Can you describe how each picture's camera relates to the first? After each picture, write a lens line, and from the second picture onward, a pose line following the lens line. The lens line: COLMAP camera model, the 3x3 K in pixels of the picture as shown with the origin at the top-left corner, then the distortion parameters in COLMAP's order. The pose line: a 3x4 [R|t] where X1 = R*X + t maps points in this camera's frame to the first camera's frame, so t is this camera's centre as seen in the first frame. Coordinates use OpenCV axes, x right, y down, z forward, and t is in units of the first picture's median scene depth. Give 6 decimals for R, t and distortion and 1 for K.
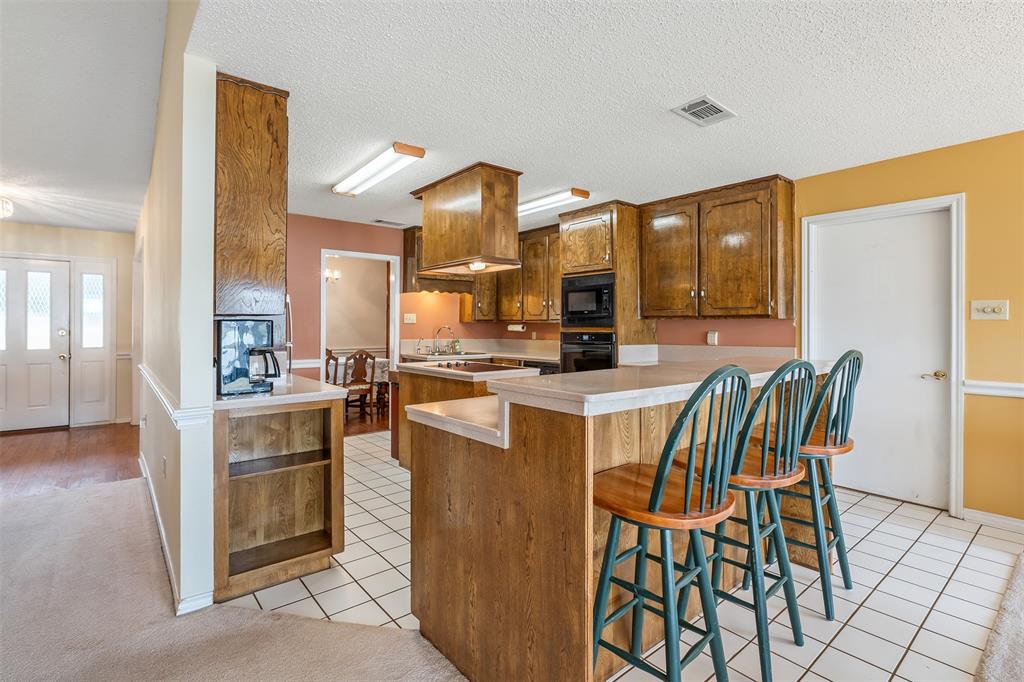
lens RADIAL K [[483.7, 0, 517.7], [0, 483.7, 322.5], [0, 0, 1]] dist [0.001081, 0.000280]
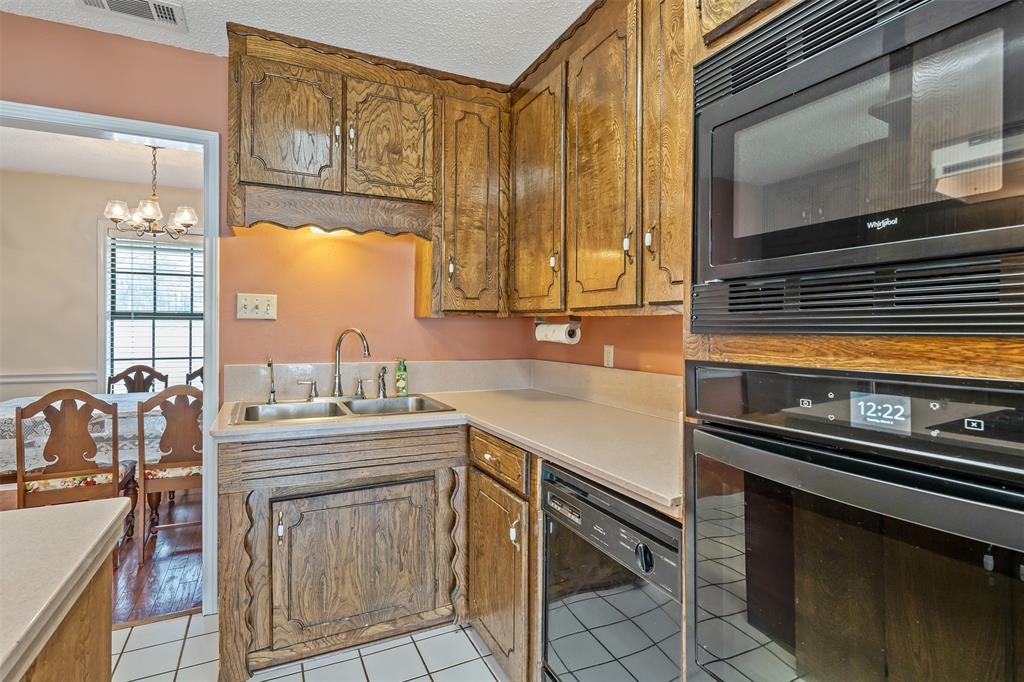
lens RADIAL K [[518.2, 0, 519.5], [0, 518.2, 330.5], [0, 0, 1]] dist [0.011480, -0.000127]
pose [[0.972755, 0.002118, -0.231826, 0.059113], [0.001067, 0.999907, 0.013610, 0.003973], [0.231833, -0.013486, 0.972662, 0.647874]]
